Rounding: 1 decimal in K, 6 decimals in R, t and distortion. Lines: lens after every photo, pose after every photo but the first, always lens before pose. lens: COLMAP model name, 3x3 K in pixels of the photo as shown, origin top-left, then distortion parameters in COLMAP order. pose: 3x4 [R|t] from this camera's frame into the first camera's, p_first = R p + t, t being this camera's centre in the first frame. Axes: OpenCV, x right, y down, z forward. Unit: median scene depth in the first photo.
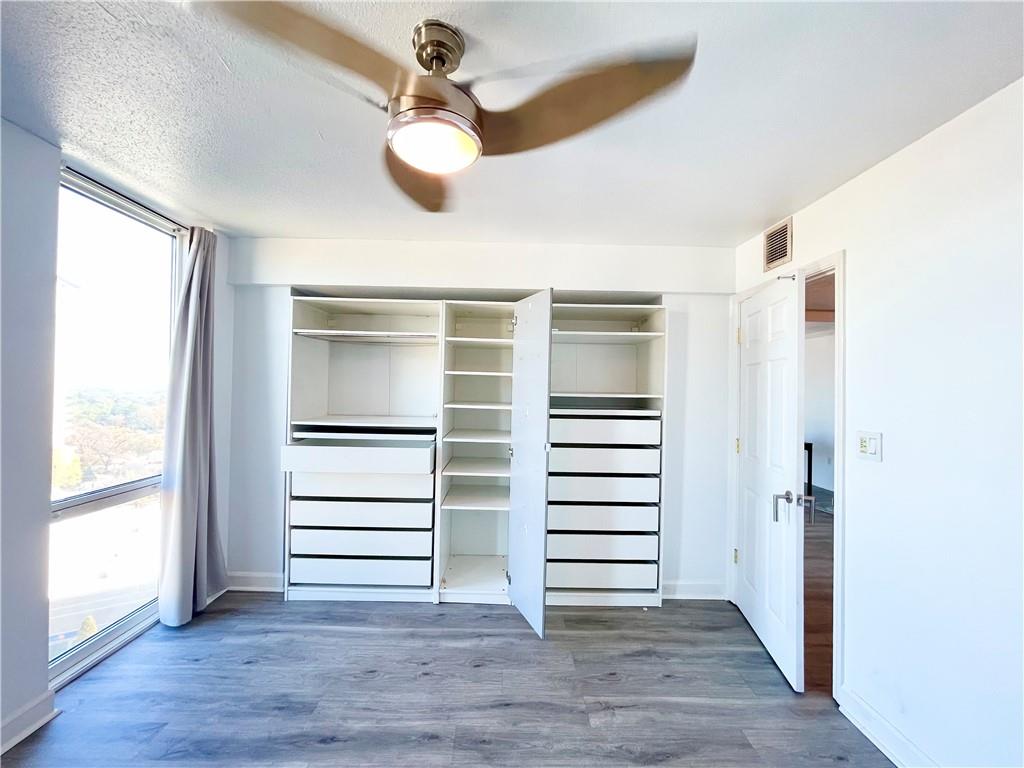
lens RADIAL K [[413.4, 0, 508.7], [0, 413.4, 385.0], [0, 0, 1]] dist [-0.000459, 0.000637]
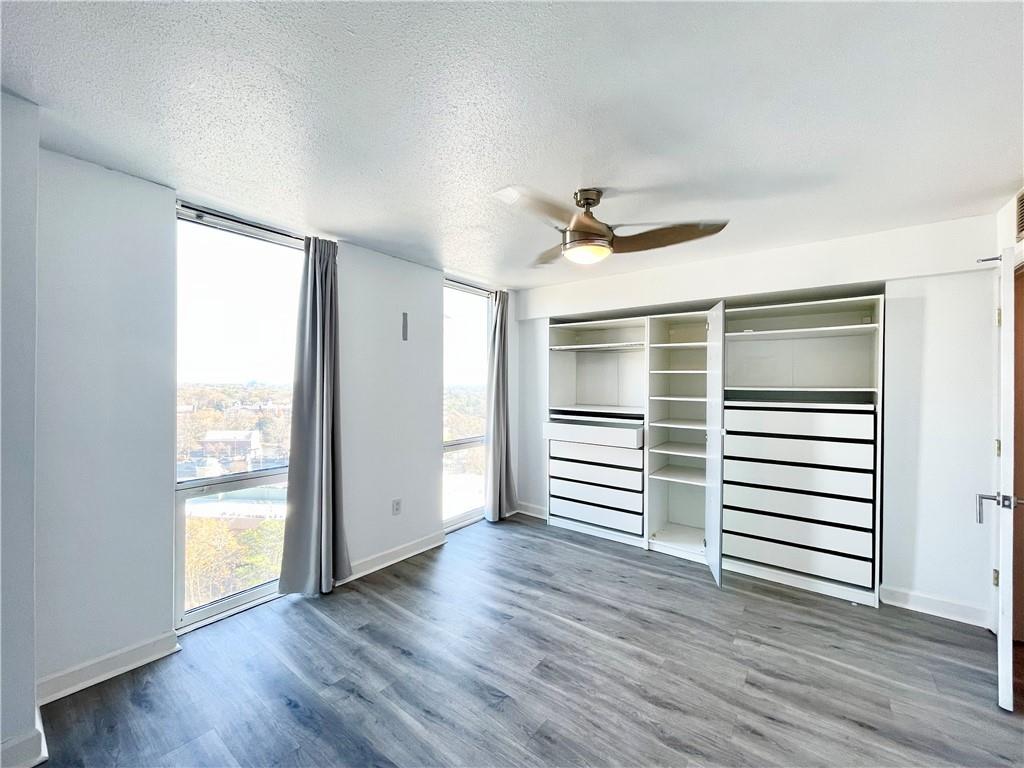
lens RADIAL K [[412.9, 0, 508.7], [0, 412.9, 385.1], [0, 0, 1]] dist [-0.000886, 0.000584]
pose [[0.788109, -0.011022, -0.615437, 0.316493], [0.015241, 0.999883, 0.001611, 0.001867], [0.615347, -0.010650, 0.788184, -0.311789]]
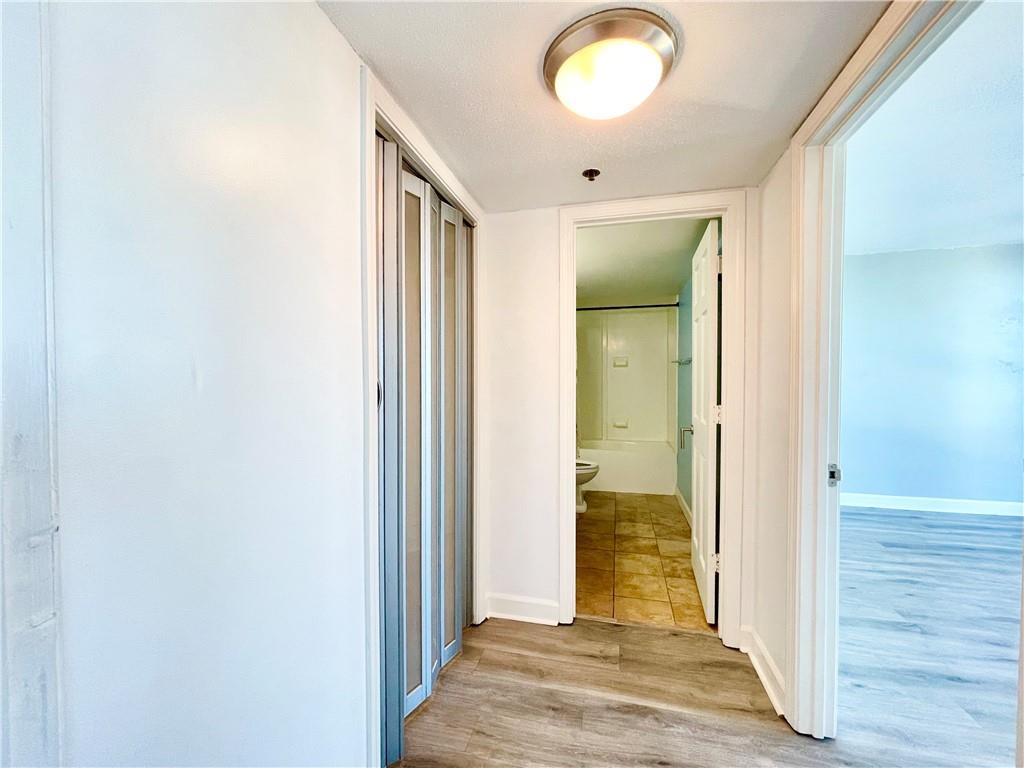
lens RADIAL K [[413.4, 0, 508.7], [0, 413.4, 385.0], [0, 0, 1]] dist [-0.000459, 0.000637]
pose [[-0.967163, -0.022737, 0.253140, 0.915116], [-0.019329, 0.999686, 0.015941, 0.093200], [-0.253423, 0.010525, -0.967298, 1.445399]]
